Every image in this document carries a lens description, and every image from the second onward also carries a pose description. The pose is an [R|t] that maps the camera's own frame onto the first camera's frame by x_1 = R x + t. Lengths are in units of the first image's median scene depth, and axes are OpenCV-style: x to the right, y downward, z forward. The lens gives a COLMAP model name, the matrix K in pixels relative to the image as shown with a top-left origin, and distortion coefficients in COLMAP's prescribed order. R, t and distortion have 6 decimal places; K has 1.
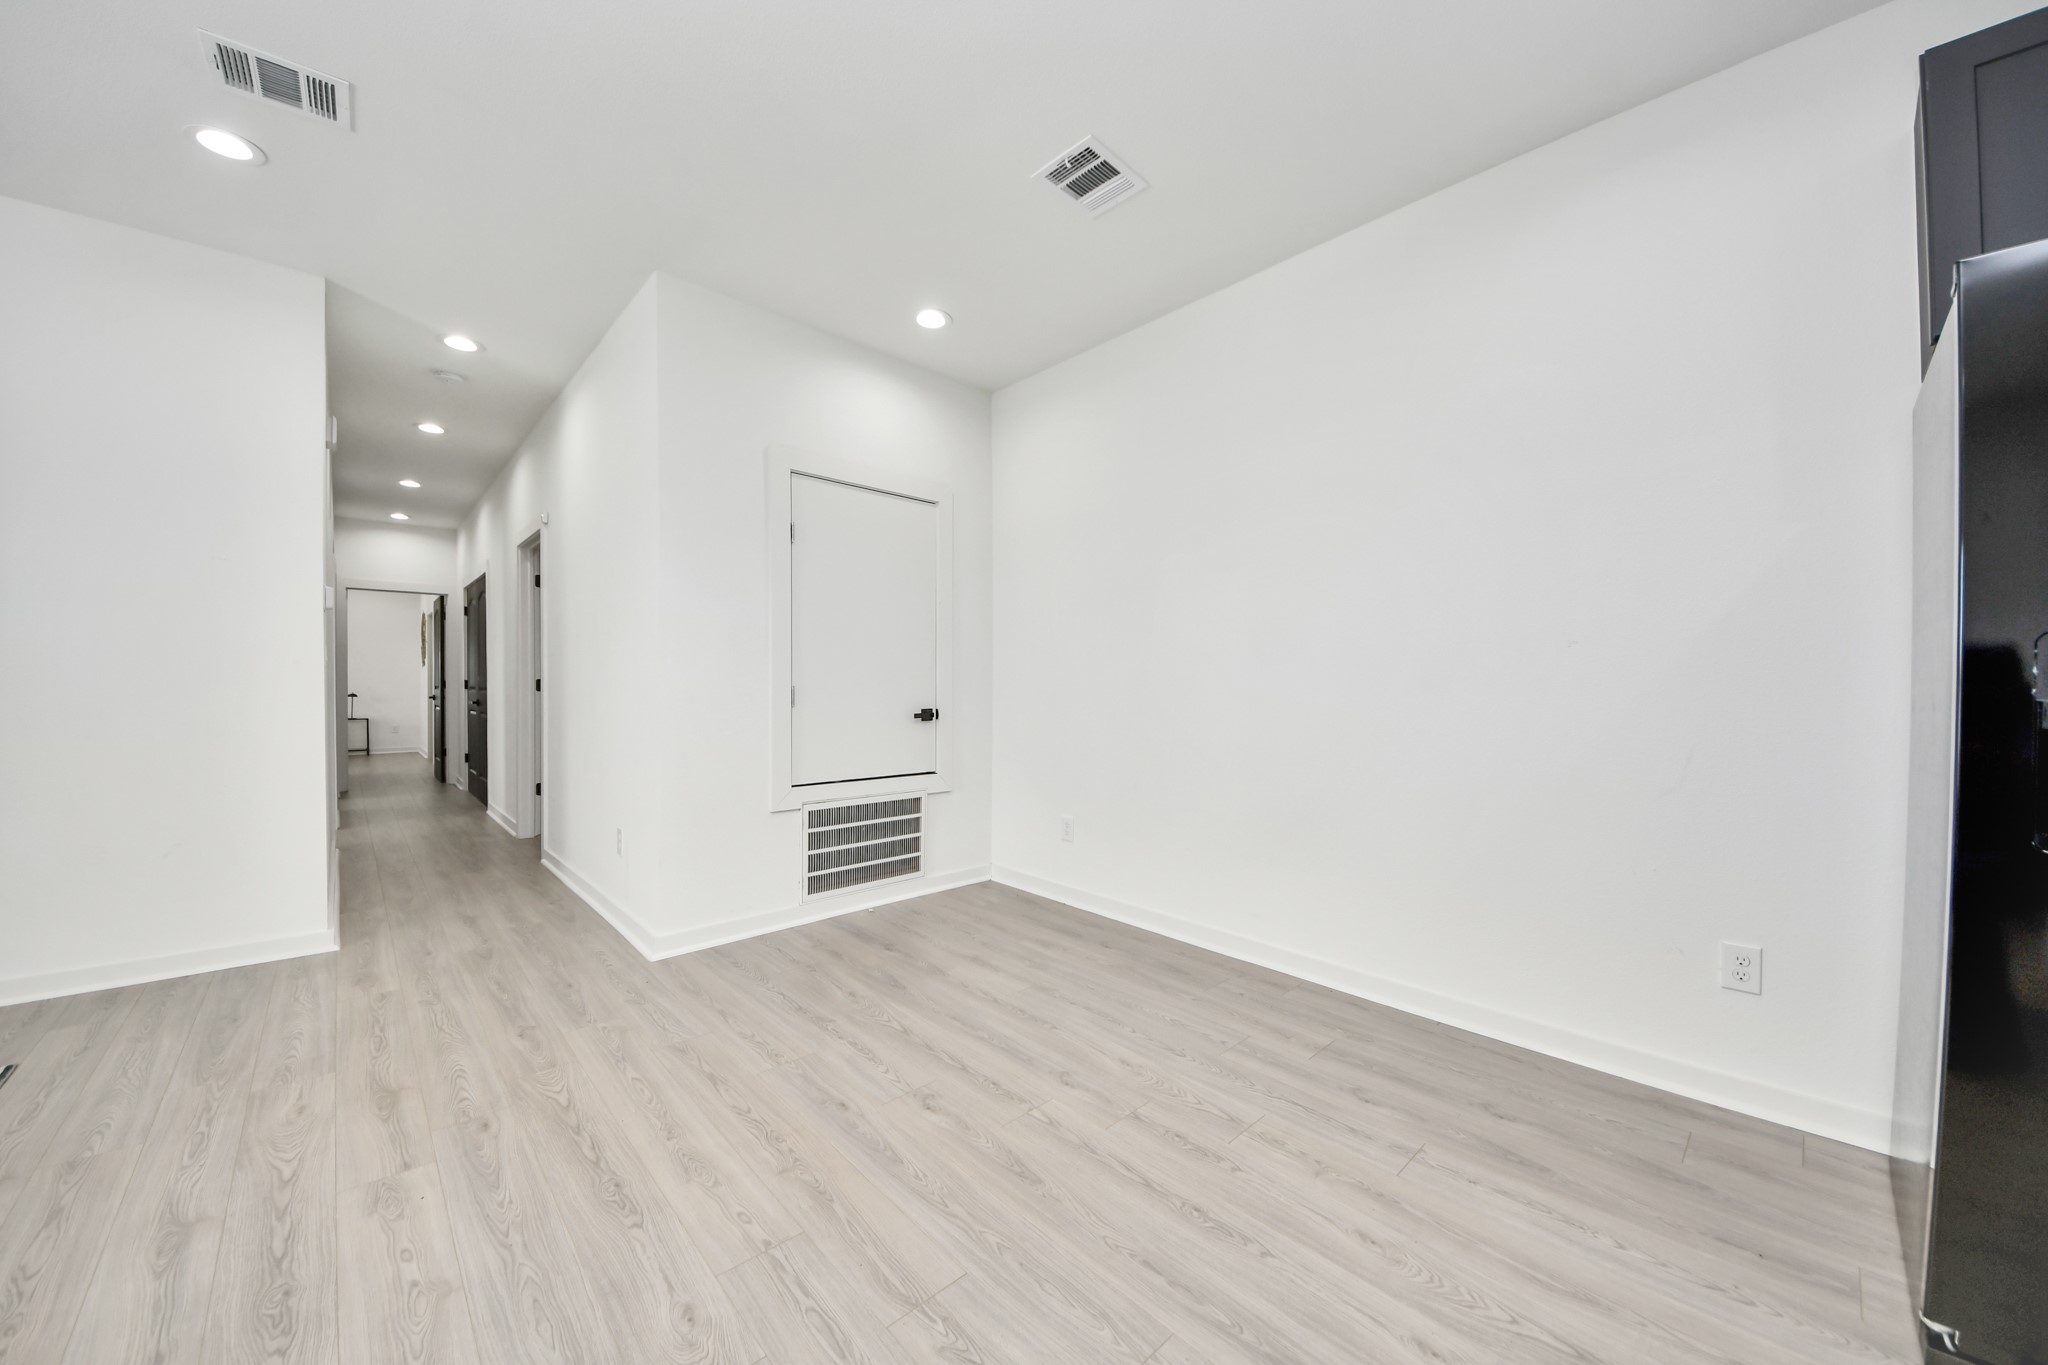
lens RADIAL K [[741.9, 0, 1012.9], [0, 741.9, 692.7], [0, 0, 1]] dist [-0.000665, -0.000144]
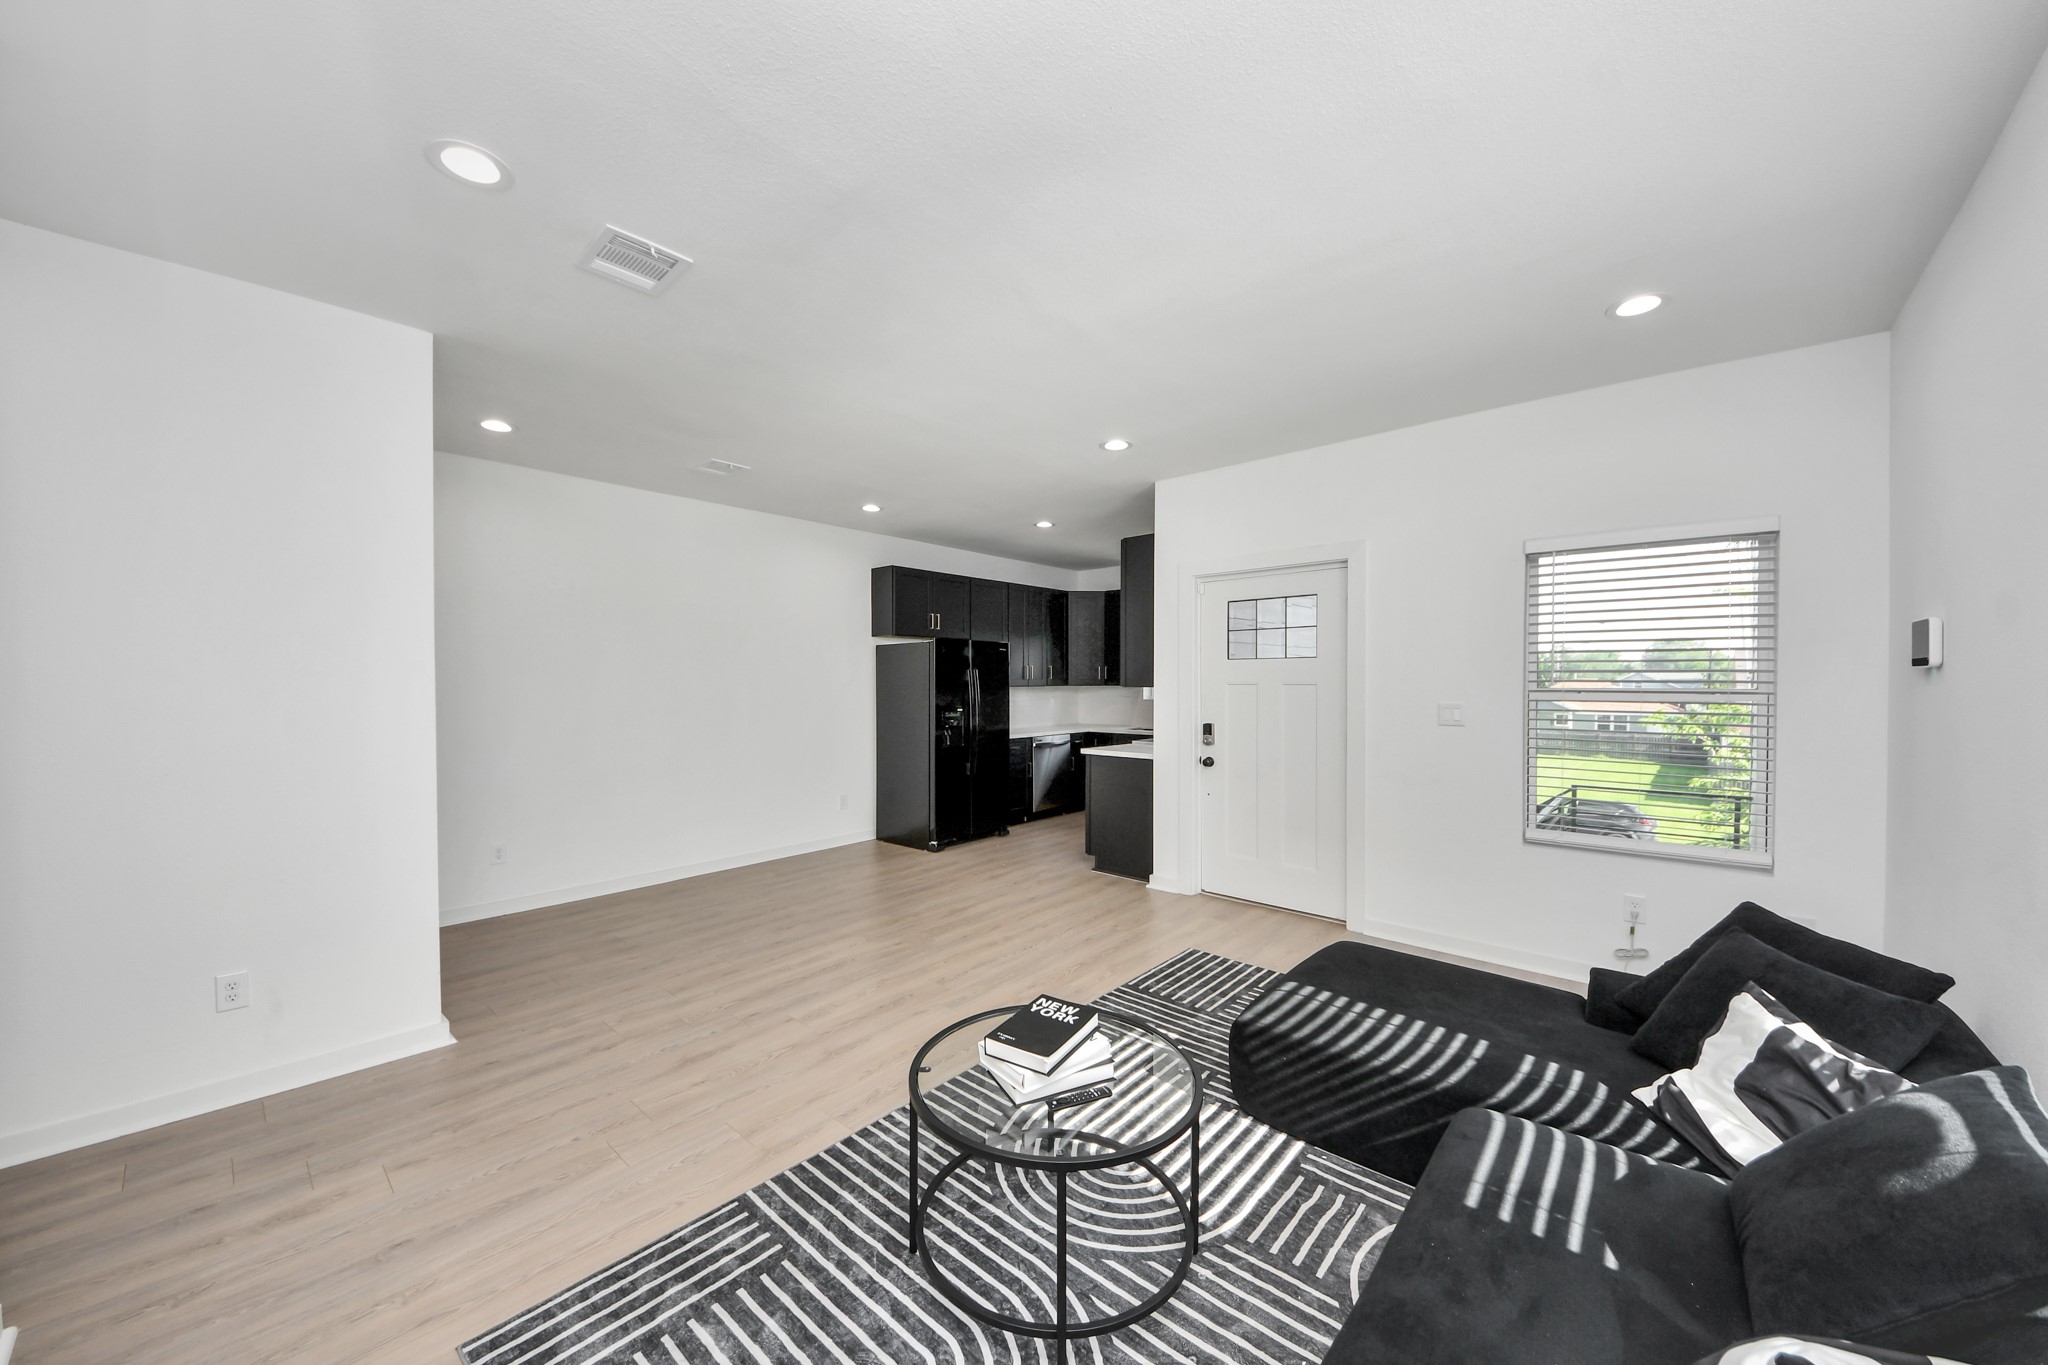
lens RADIAL K [[741.9, 0, 1012.9], [0, 741.9, 692.7], [0, 0, 1]] dist [-0.000665, -0.000144]
pose [[-0.105877, -0.007526, 0.994351, -1.983101], [0.036059, 0.999285, 0.011403, -0.101500], [-0.993725, 0.037062, -0.105530, 0.478578]]
